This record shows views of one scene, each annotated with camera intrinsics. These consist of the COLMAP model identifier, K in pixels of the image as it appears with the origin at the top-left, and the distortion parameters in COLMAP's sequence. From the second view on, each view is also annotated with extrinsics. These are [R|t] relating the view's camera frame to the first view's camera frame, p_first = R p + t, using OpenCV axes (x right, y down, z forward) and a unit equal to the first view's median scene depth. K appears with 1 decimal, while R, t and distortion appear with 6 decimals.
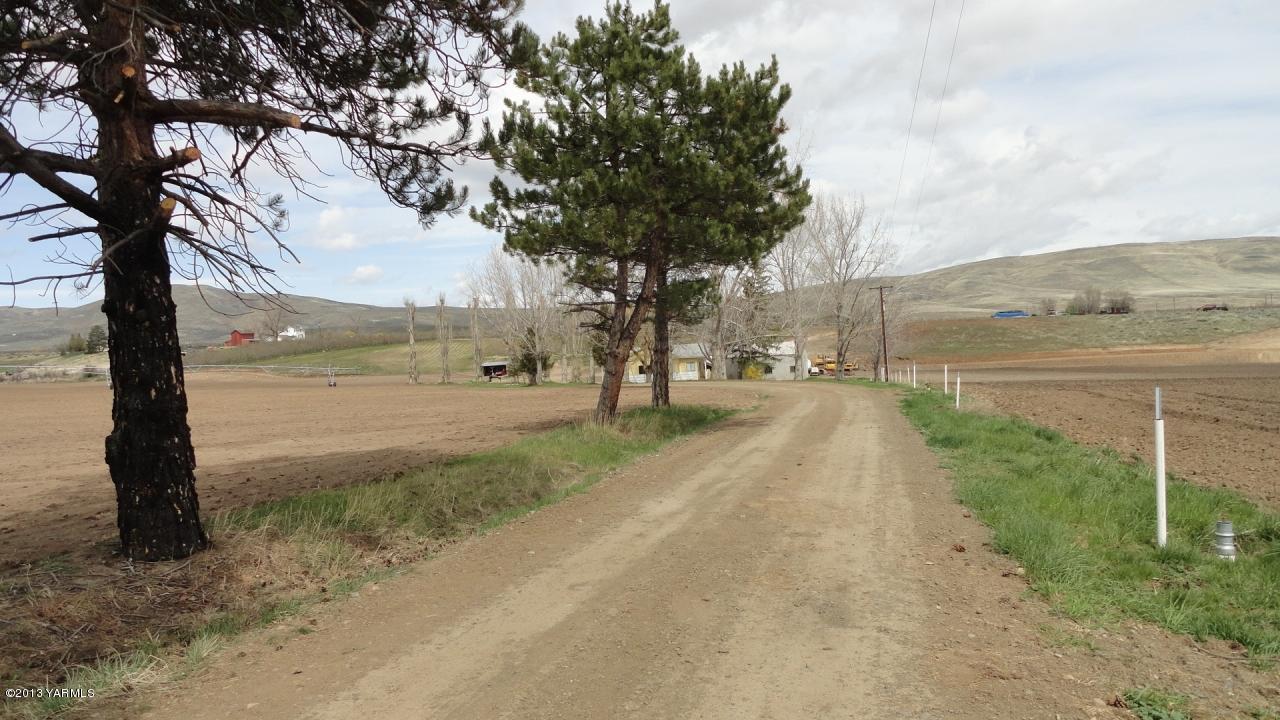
lens RADIAL K [[896.8, 0, 637.8], [0, 896.8, 358.5], [0, 0, 1]] dist [0.004018, 0.000849]
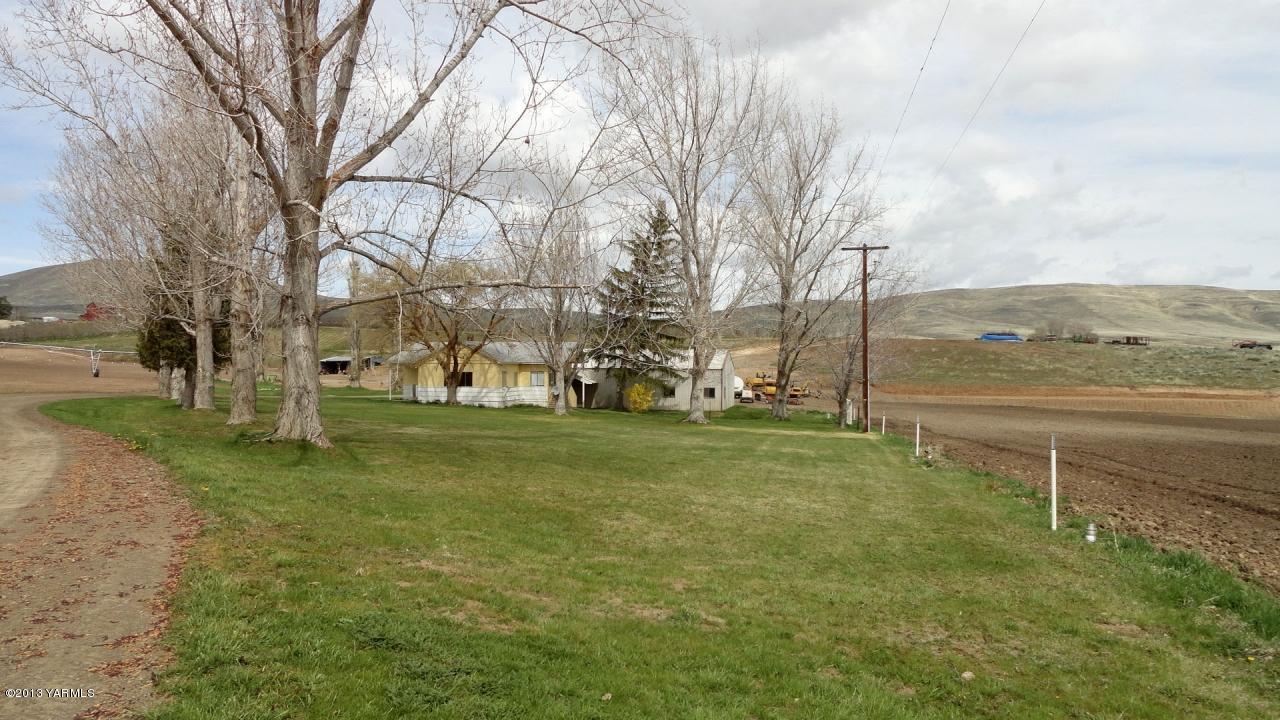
lens RADIAL K [[896.8, 0, 641.6], [0, 896.8, 362.1], [0, 0, 1]] dist [0.004018, 0.000849]
pose [[0.996381, 0.062685, 0.057407, 0.061577], [-0.062301, 0.998022, -0.008459, -0.000909], [-0.057824, 0.004852, 0.998315, 0.257169]]
